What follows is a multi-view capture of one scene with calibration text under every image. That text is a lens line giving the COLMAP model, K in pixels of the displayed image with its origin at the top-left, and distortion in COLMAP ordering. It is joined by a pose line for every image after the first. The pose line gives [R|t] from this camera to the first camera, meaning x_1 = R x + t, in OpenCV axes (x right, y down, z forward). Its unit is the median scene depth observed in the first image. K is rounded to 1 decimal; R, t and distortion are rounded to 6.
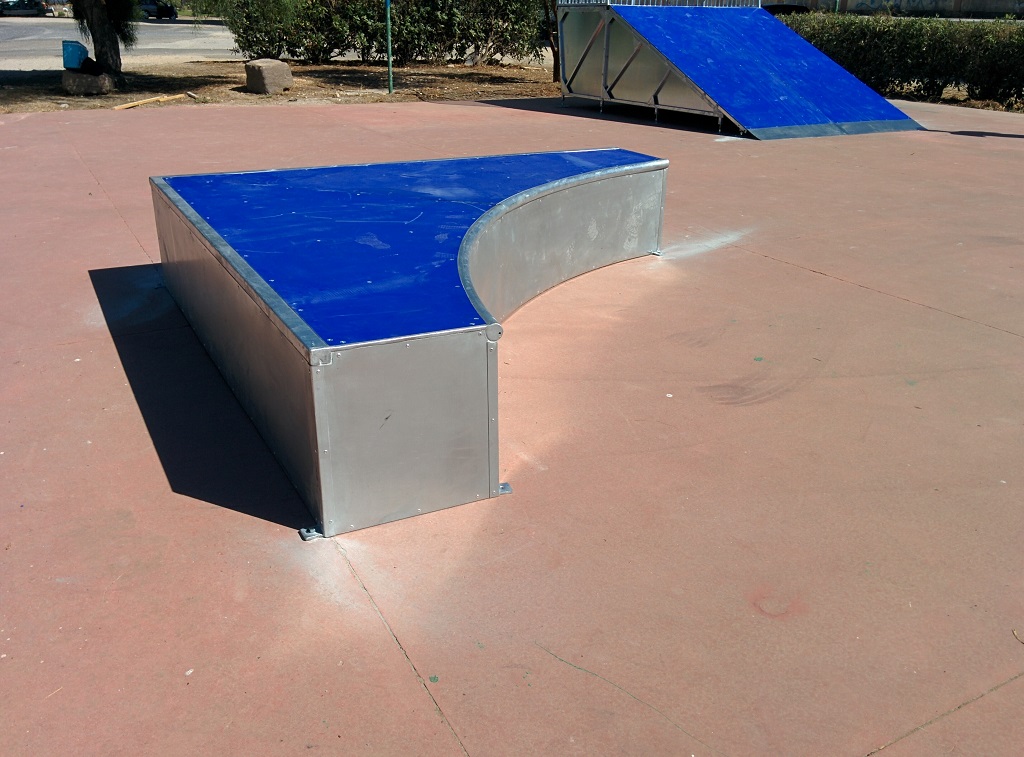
lens RADIAL K [[908.1, 0, 512.0], [0, 908.1, 378.5], [0, 0, 1]] dist [0.078743, -0.084602]
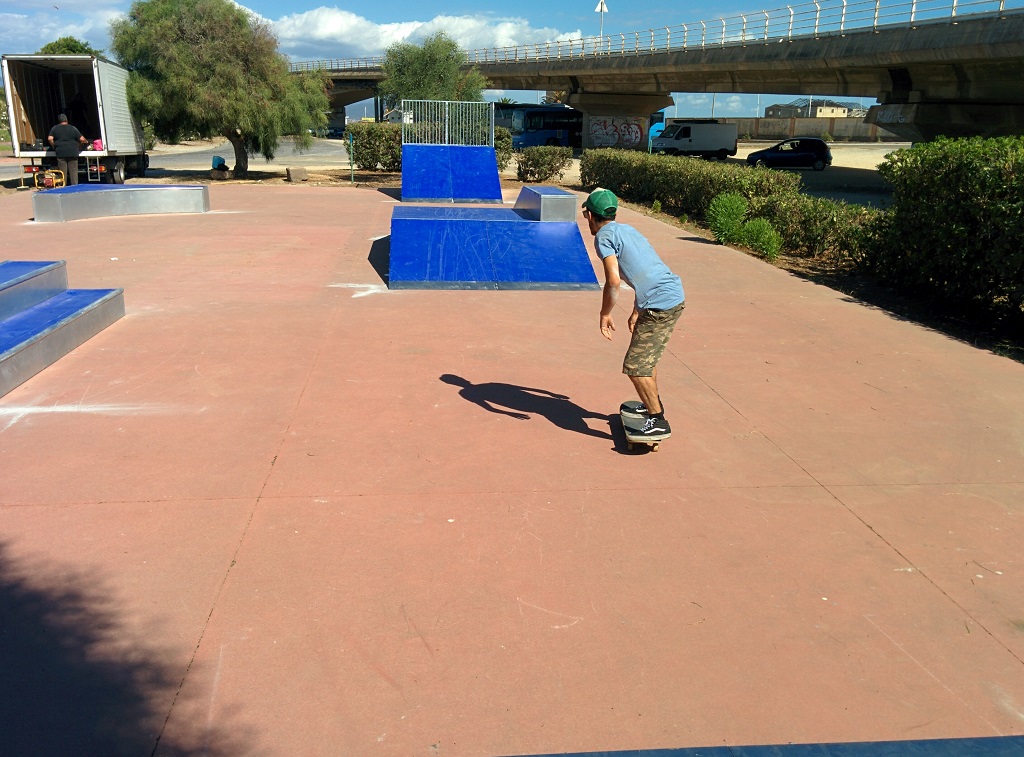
lens RADIAL K [[908.1, 0, 512.0], [0, 908.1, 378.5], [0, 0, 1]] dist [0.078743, -0.084602]
pose [[0.928213, 0.102691, -0.357596, 0.705232], [-0.144417, 0.985237, -0.091933, 0.179661], [0.342876, 0.136976, 0.929340, -0.505548]]
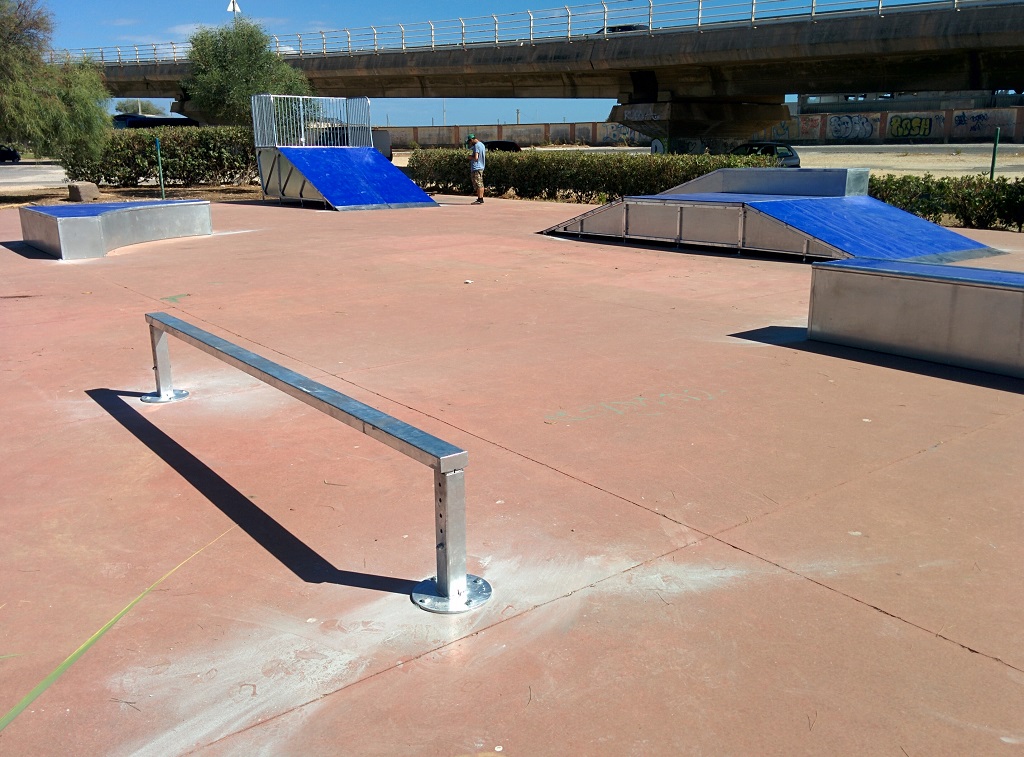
lens RADIAL K [[908.1, 0, 512.0], [0, 908.1, 378.5], [0, 0, 1]] dist [0.078743, -0.084602]
pose [[0.987904, -0.060838, 0.142635, 0.167510], [0.078866, 0.989099, -0.124350, 0.188863], [-0.133515, 0.134094, 0.981933, -0.478122]]
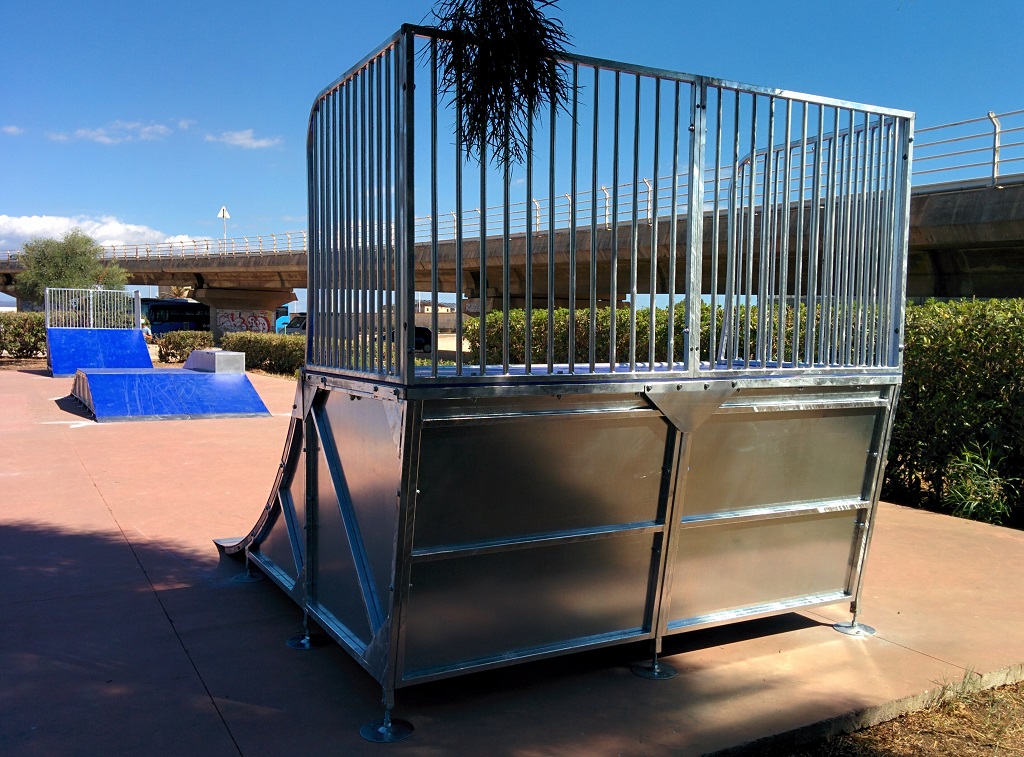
lens RADIAL K [[908.1, 0, 512.0], [0, 908.1, 378.5], [0, 0, 1]] dist [0.078743, -0.084602]
pose [[0.999746, -0.005461, 0.021864, 0.732493], [0.012193, 0.947008, -0.320979, 0.282668], [-0.018953, 0.321164, 0.946834, -0.704187]]
